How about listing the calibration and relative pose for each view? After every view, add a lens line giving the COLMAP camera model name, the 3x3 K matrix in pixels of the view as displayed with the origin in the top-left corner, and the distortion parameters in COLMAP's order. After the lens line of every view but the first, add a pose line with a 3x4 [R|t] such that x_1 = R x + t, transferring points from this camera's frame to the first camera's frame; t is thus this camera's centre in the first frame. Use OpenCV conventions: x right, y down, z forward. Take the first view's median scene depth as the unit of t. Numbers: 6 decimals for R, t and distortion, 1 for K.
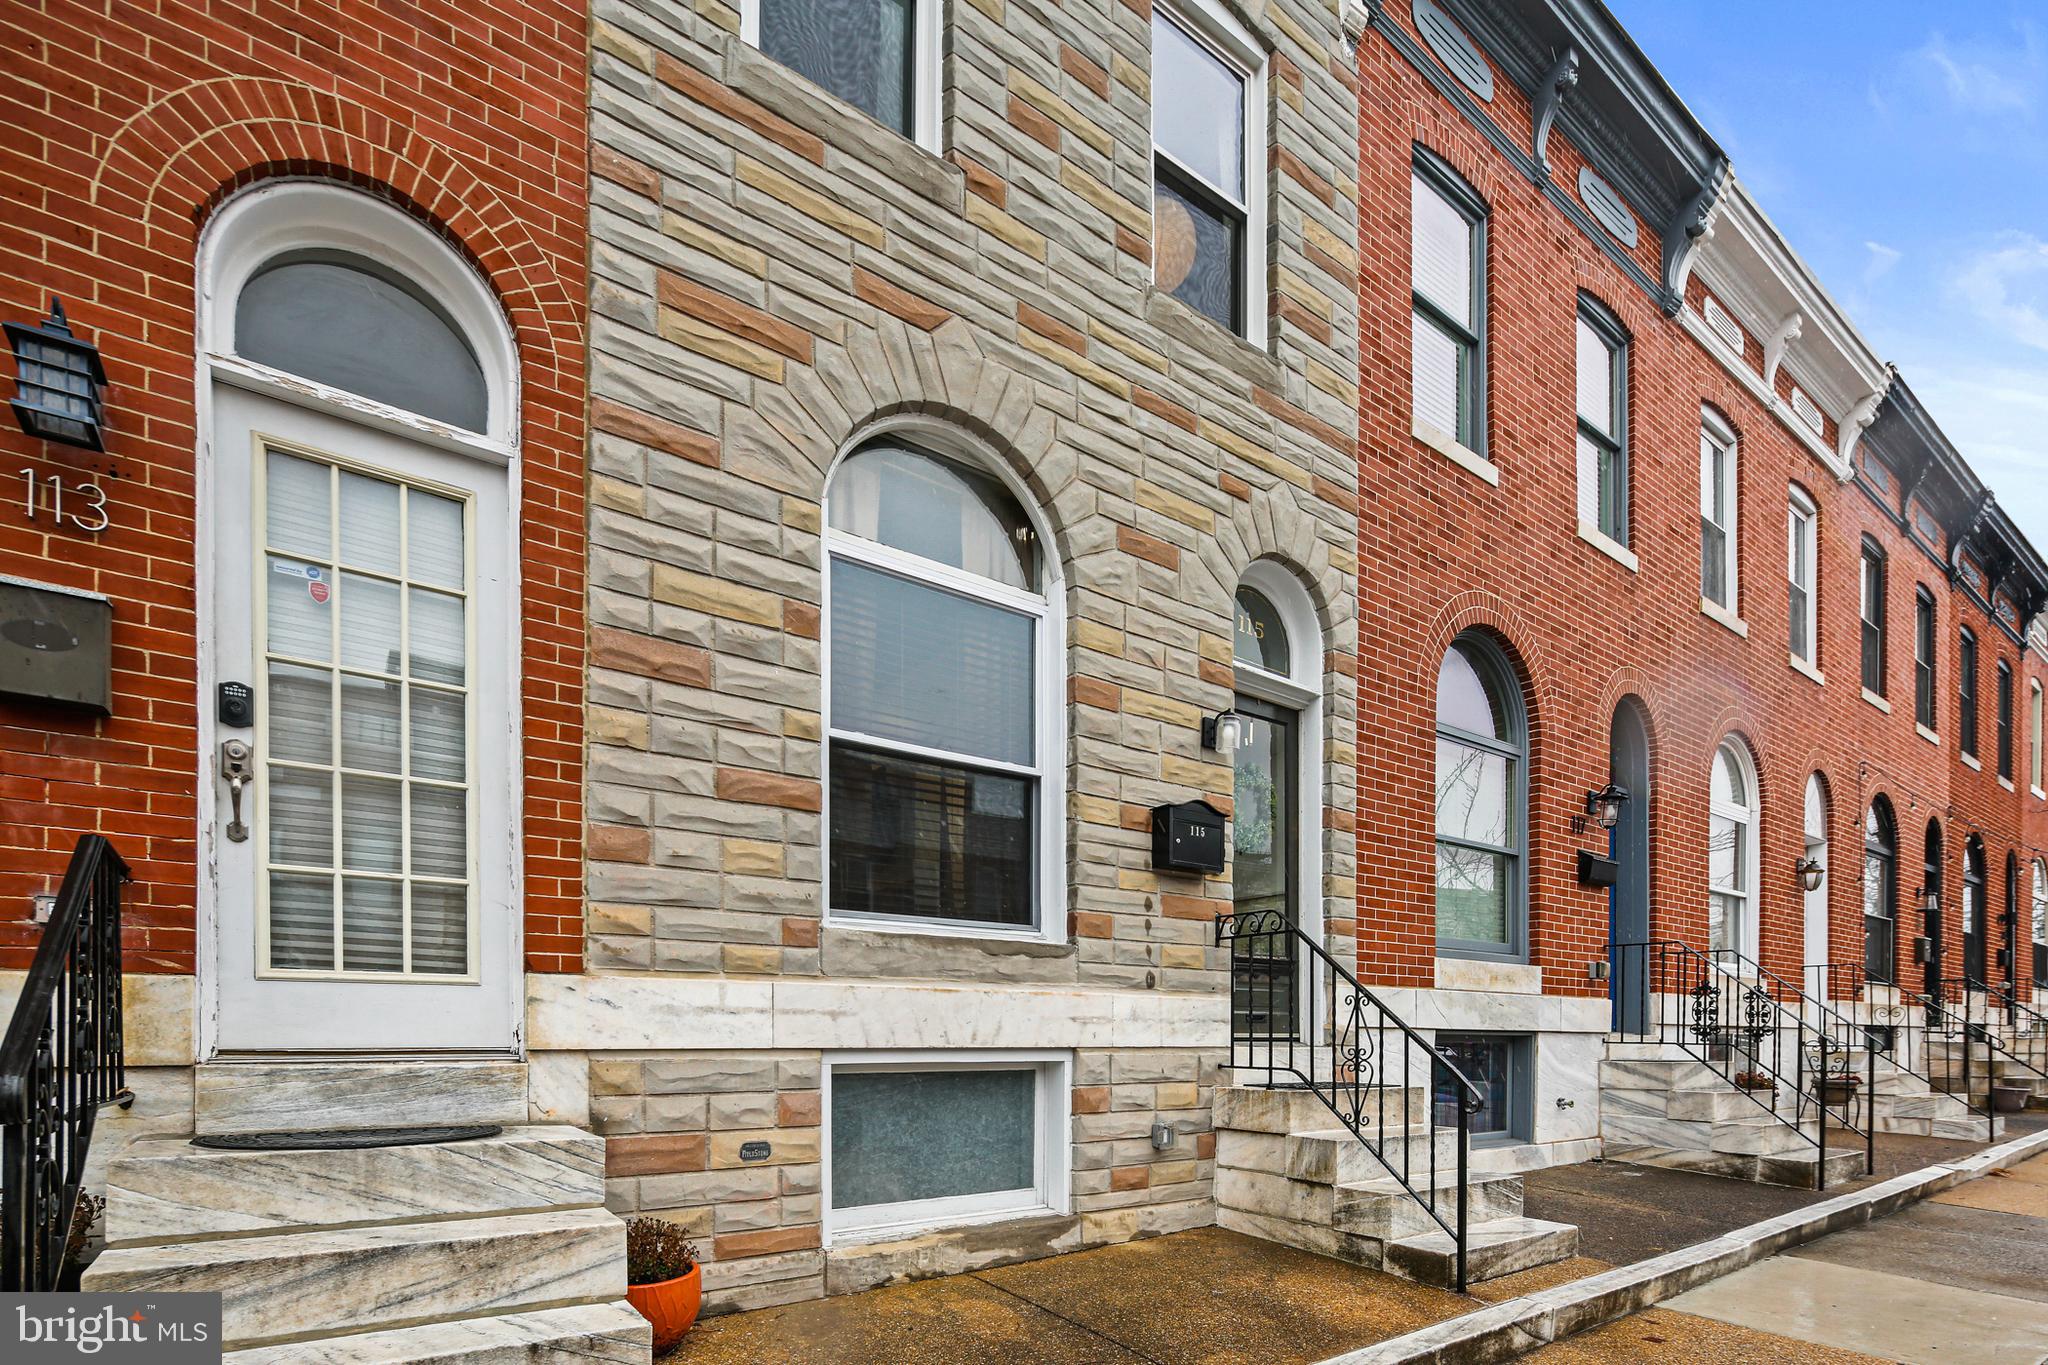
lens RADIAL K [[996.7, 0, 1081.6], [0, 996.7, 817.2], [0, 0, 1]] dist [-0.001805, -0.002210]
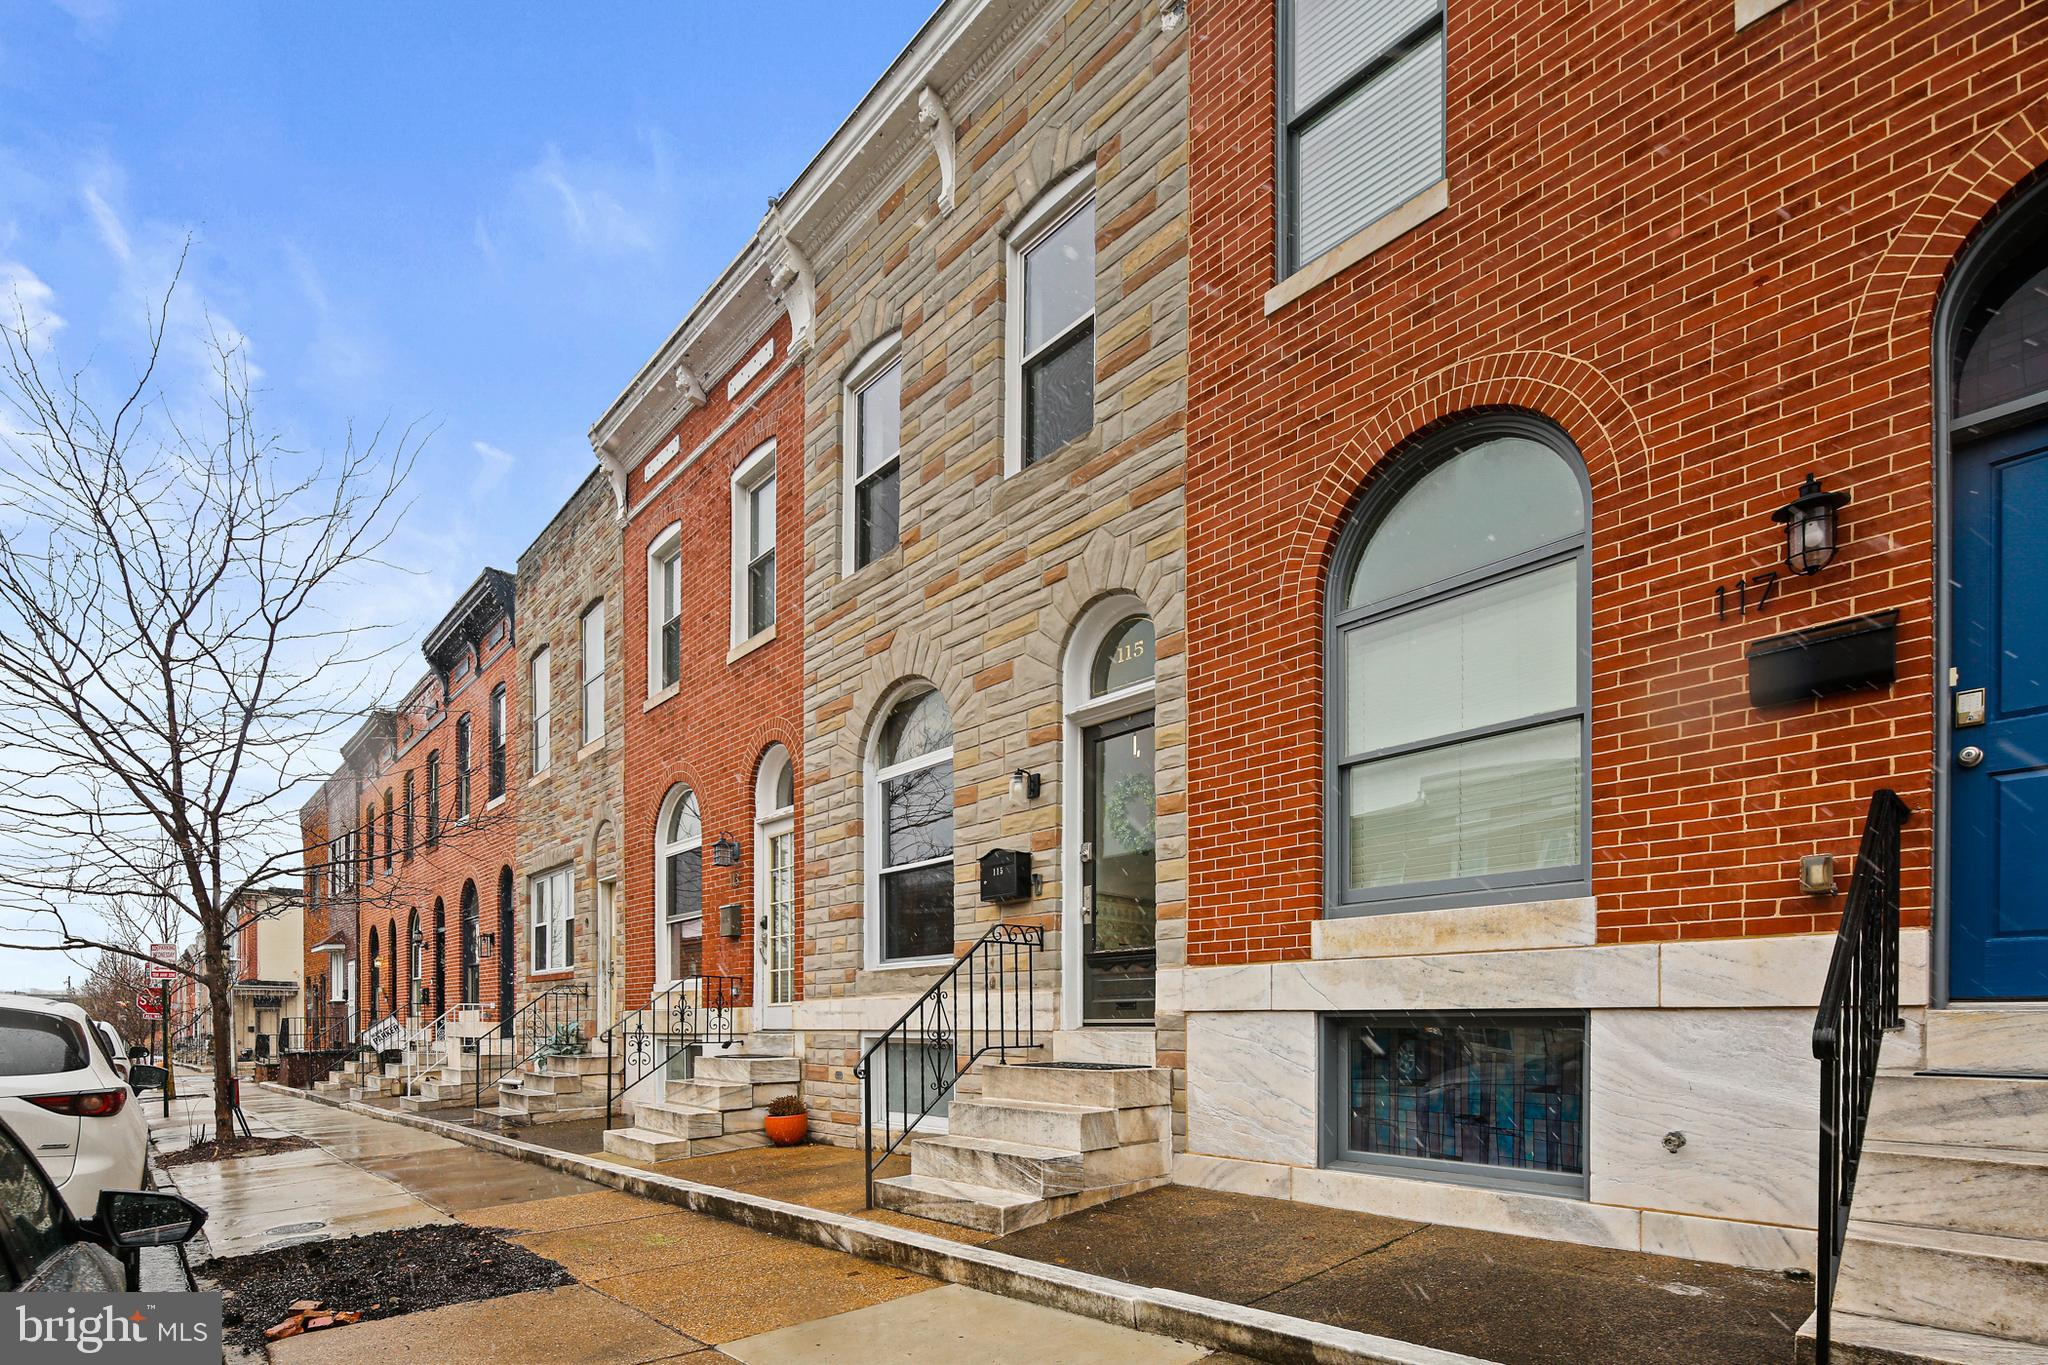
lens RADIAL K [[1002.1, 0, 1024.0], [0, 1002.1, 682.5], [0, 0, 1]] dist [0.000403, -0.000278]
pose [[0.070042, -0.322978, -0.943811, 1.881602], [0.220840, 0.927679, -0.301068, 0.244983], [0.972792, -0.187343, 0.136303, 1.095725]]
